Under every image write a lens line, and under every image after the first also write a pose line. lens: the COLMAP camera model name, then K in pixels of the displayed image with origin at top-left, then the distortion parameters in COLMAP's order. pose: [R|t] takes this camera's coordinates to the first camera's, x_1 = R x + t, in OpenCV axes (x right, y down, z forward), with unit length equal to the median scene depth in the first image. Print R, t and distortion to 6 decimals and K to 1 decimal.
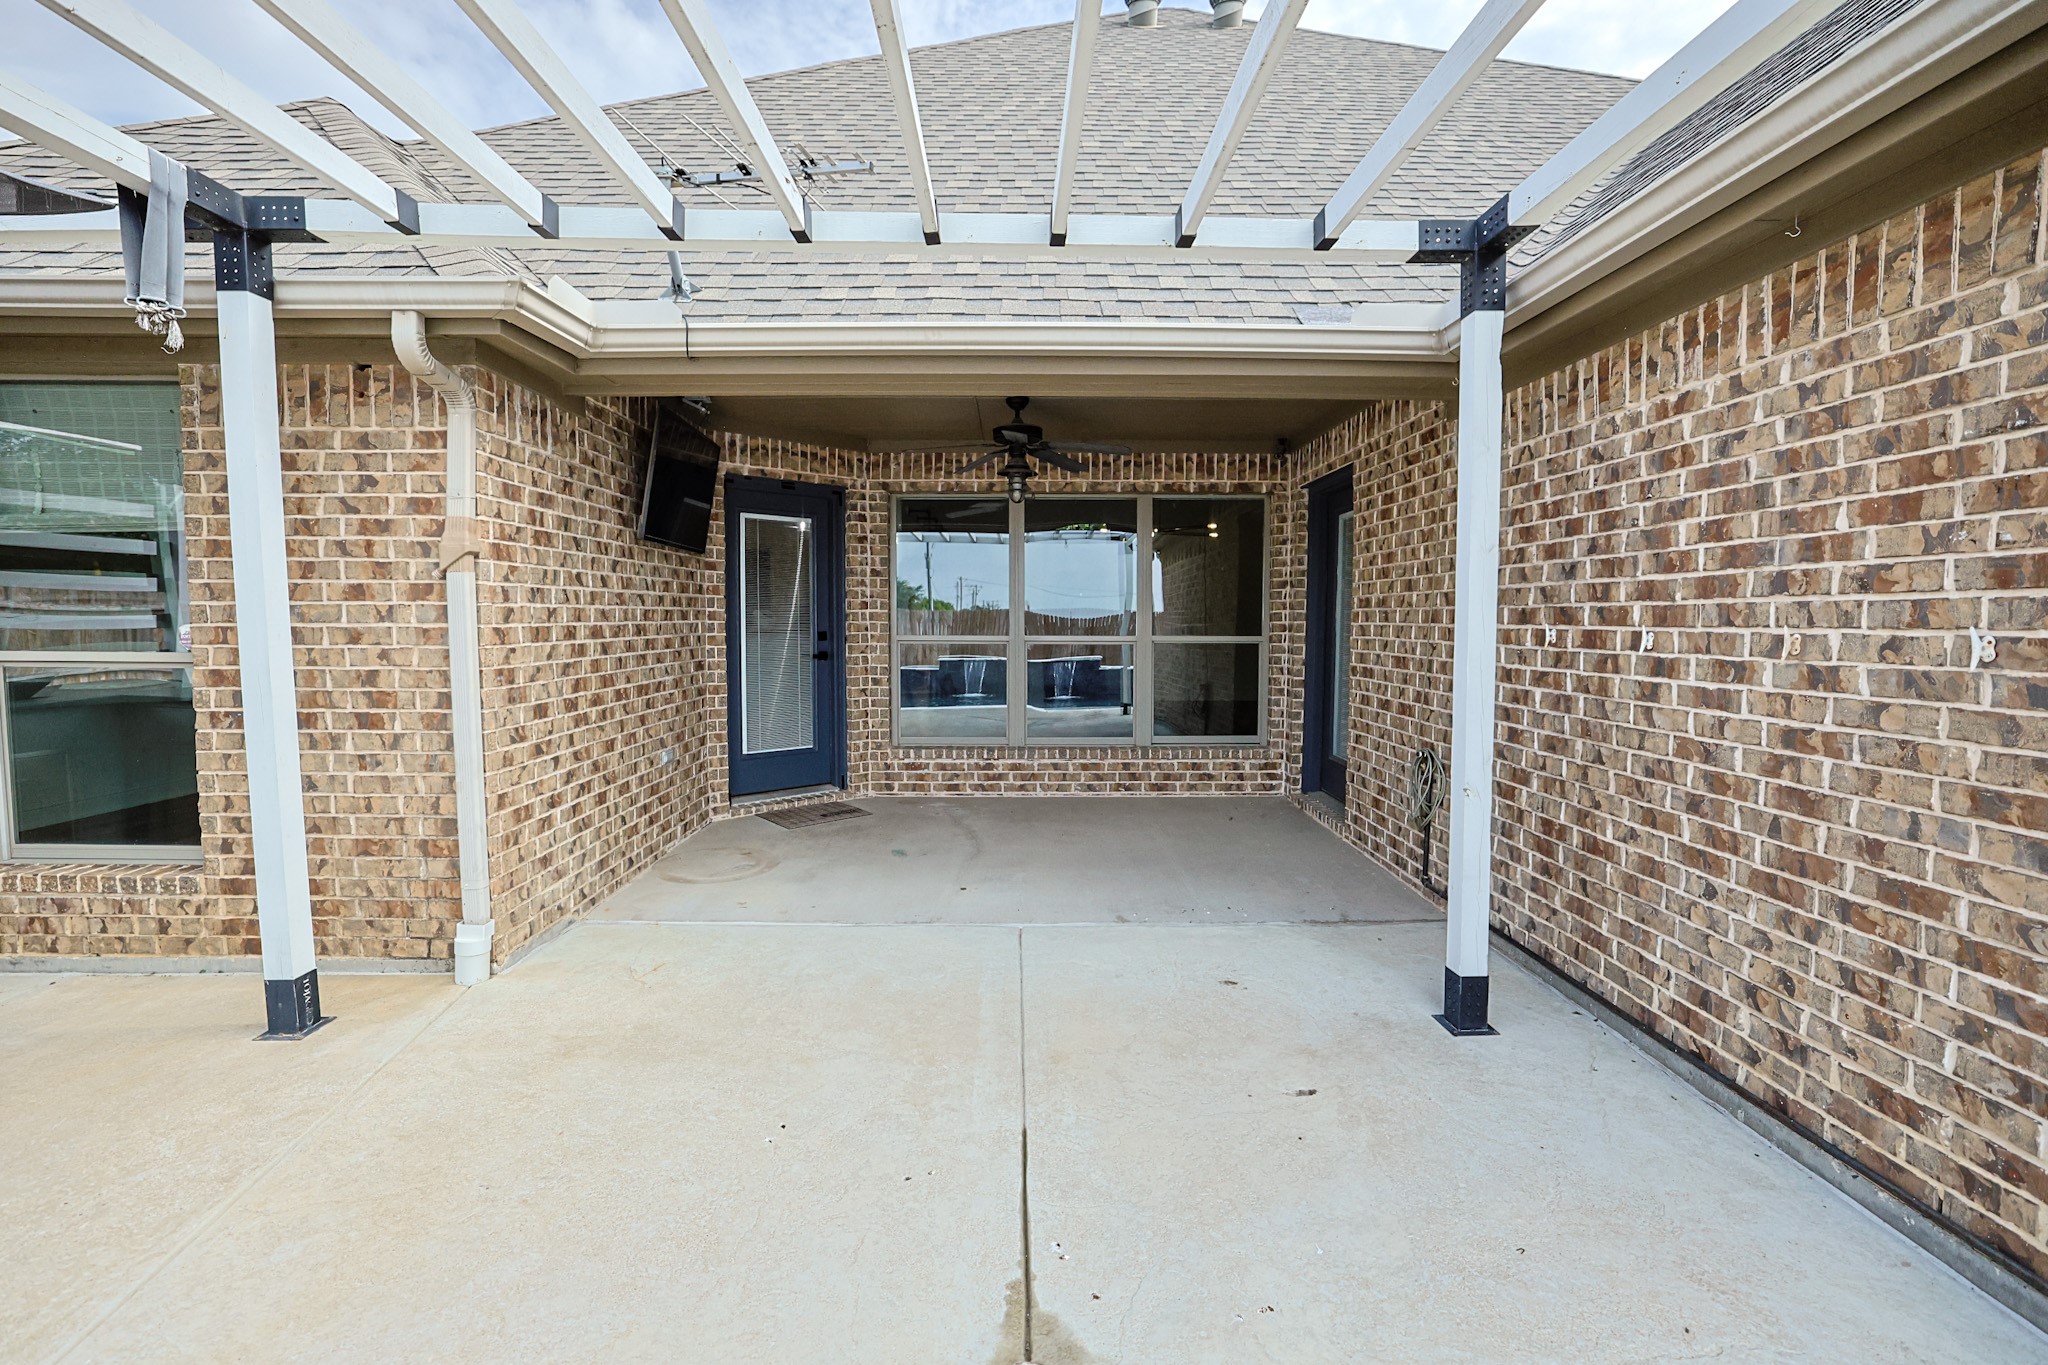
lens RADIAL K [[883.4, 0, 1019.9], [0, 883.4, 677.0], [0, 0, 1]] dist [-0.036292, 0.012514]
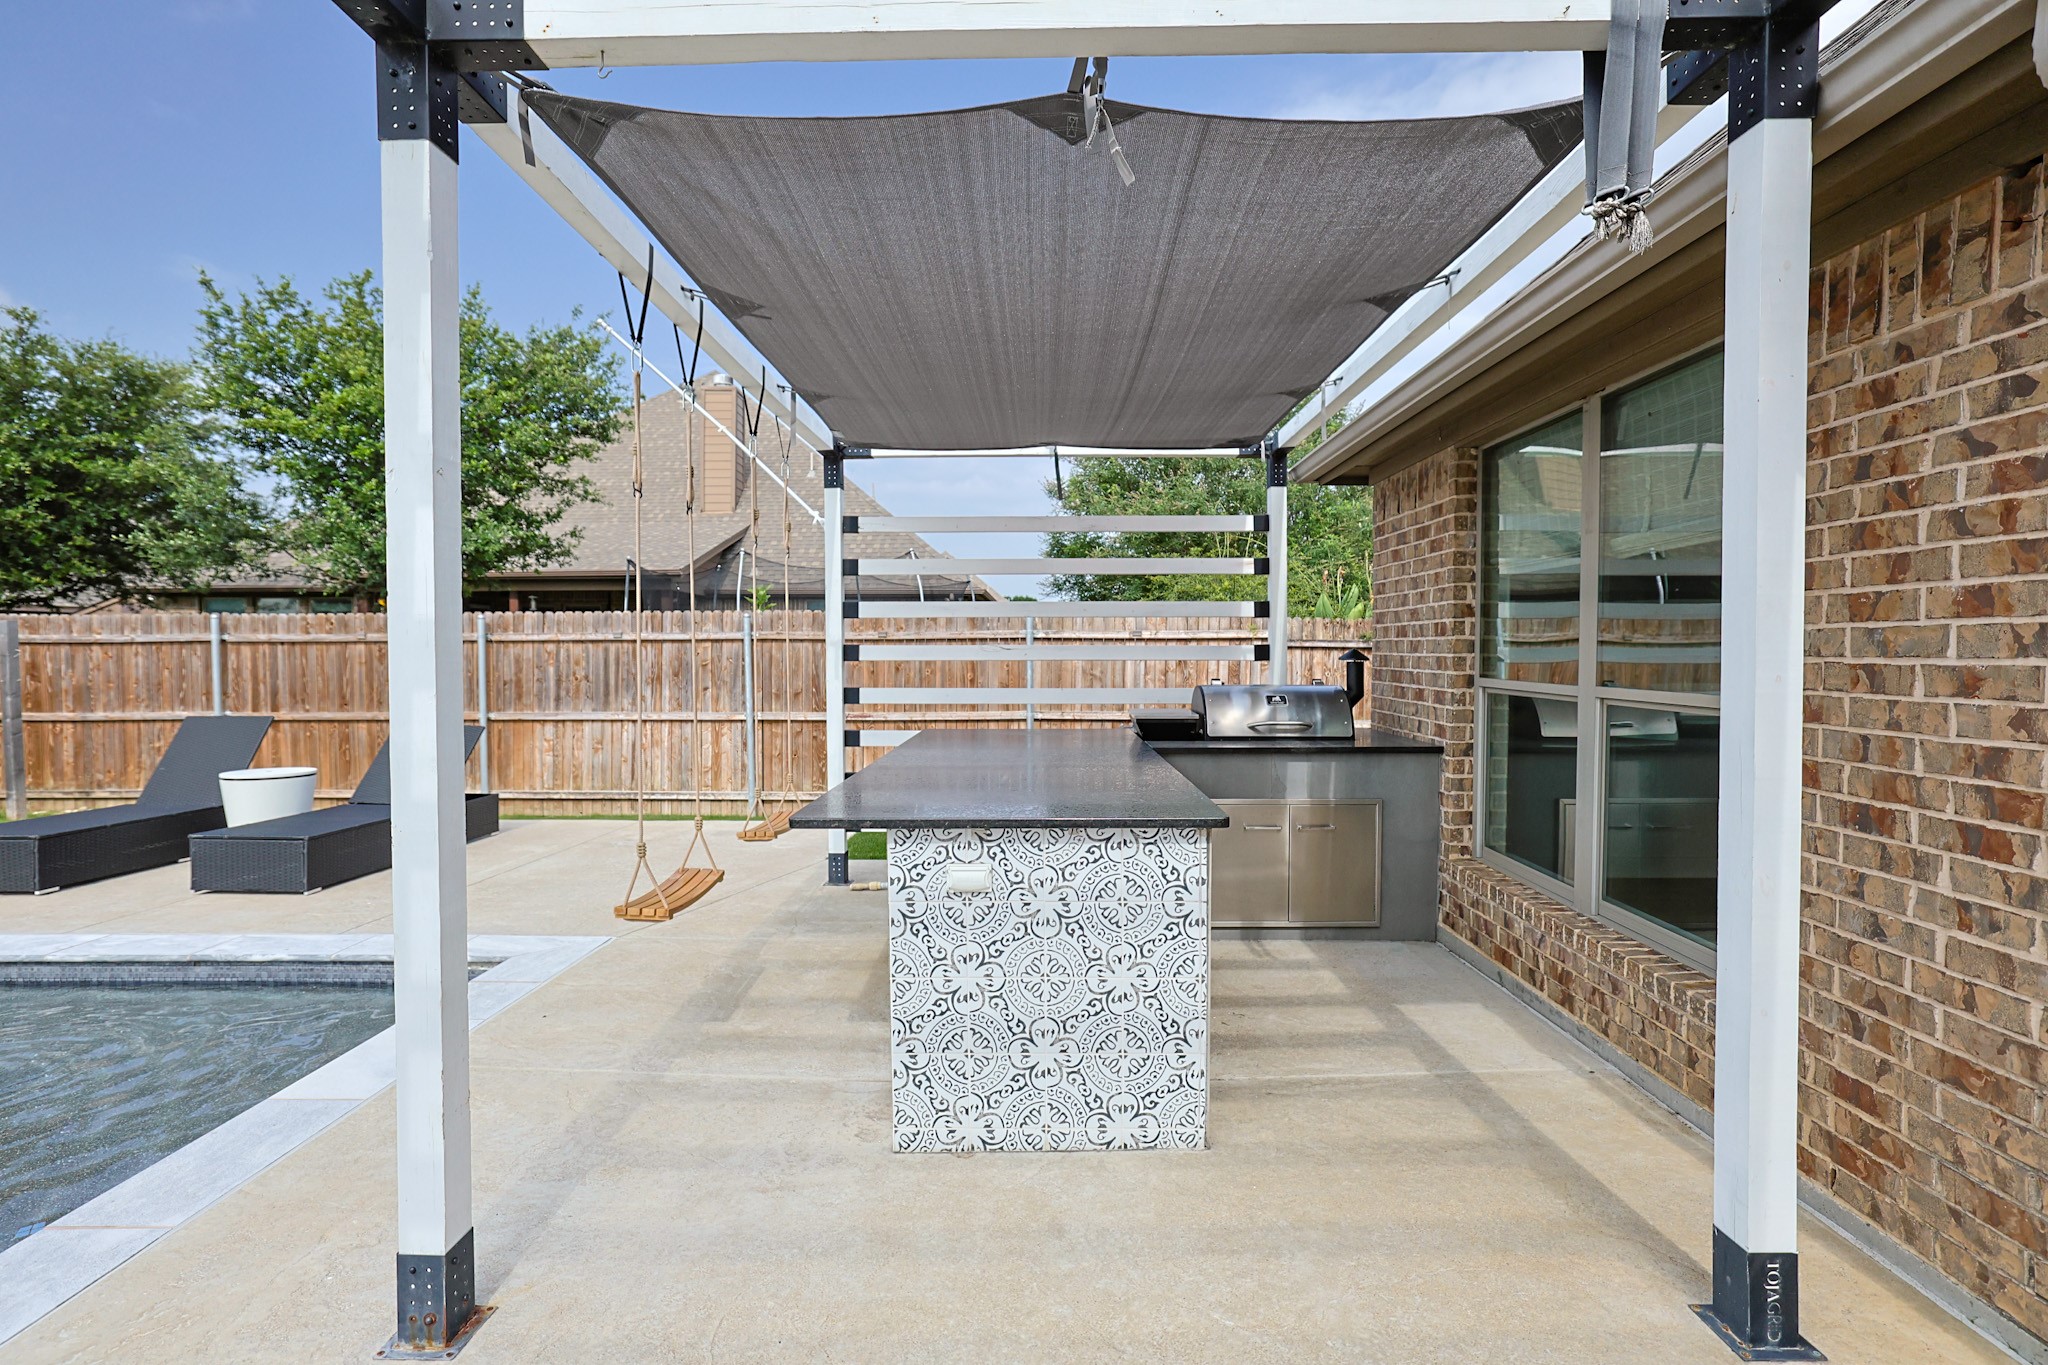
lens RADIAL K [[979.5, 0, 1034.3], [0, 979.5, 684.4], [0, 0, 1]] dist [-0.033052, 0.019227]
pose [[-0.012380, 0.030176, -0.999468, -0.156151], [-0.065833, 0.997351, 0.030927, -0.026264], [0.997754, 0.066181, -0.010361, 0.426051]]
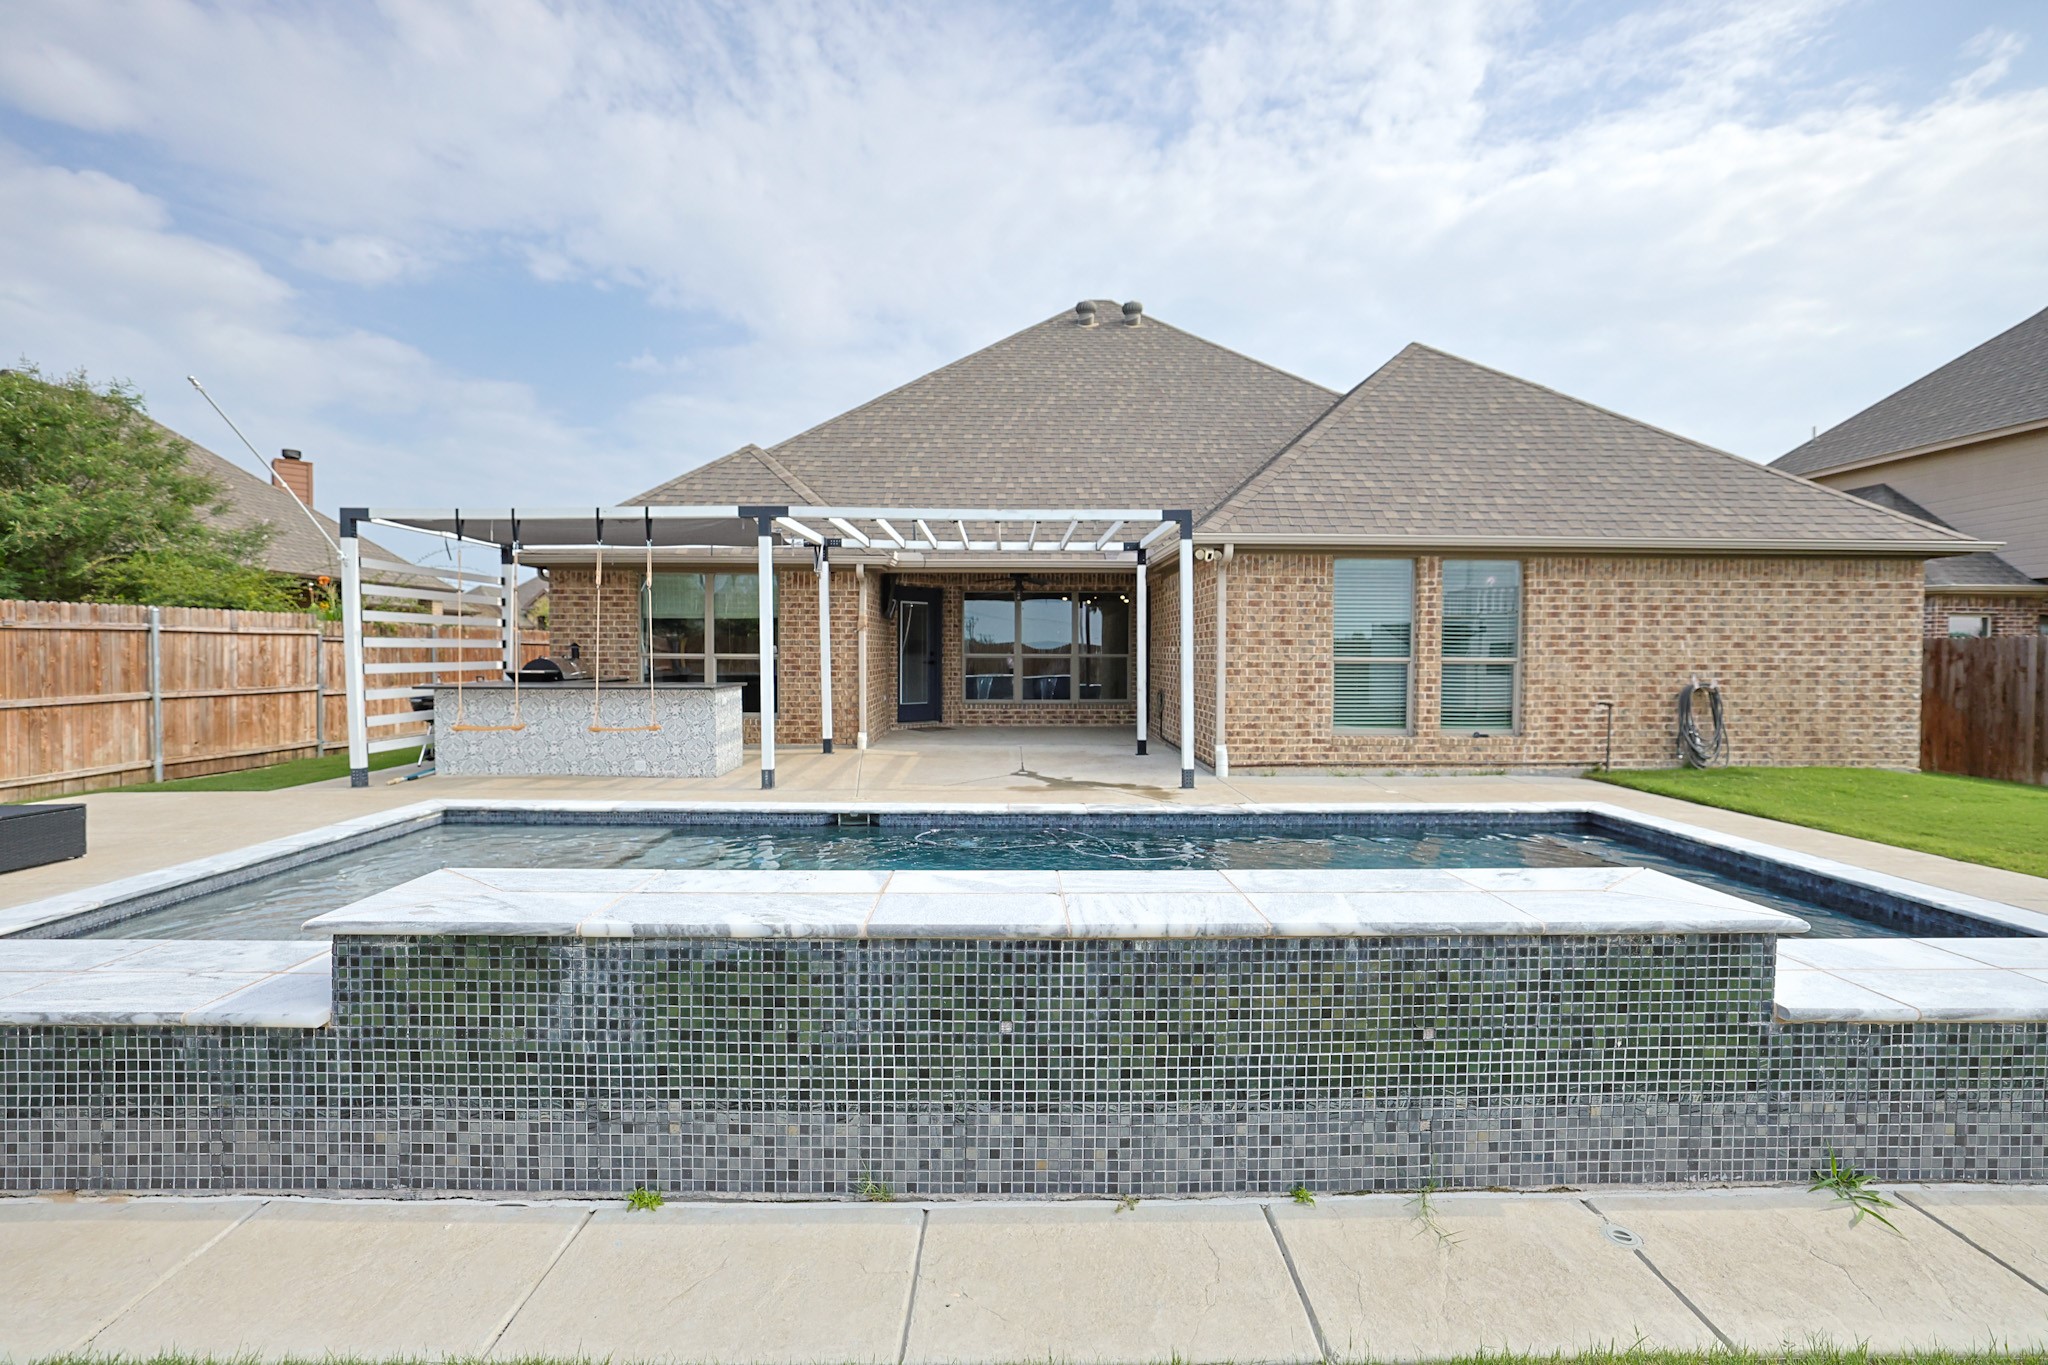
lens RADIAL K [[883.4, 0, 1019.9], [0, 883.4, 677.0], [0, 0, 1]] dist [-0.036292, 0.012514]
pose [[0.999961, 0.001301, 0.008679, -0.038526], [-0.000981, 0.999323, -0.036765, 0.192972], [-0.008721, 0.036755, 0.999286, -2.527623]]
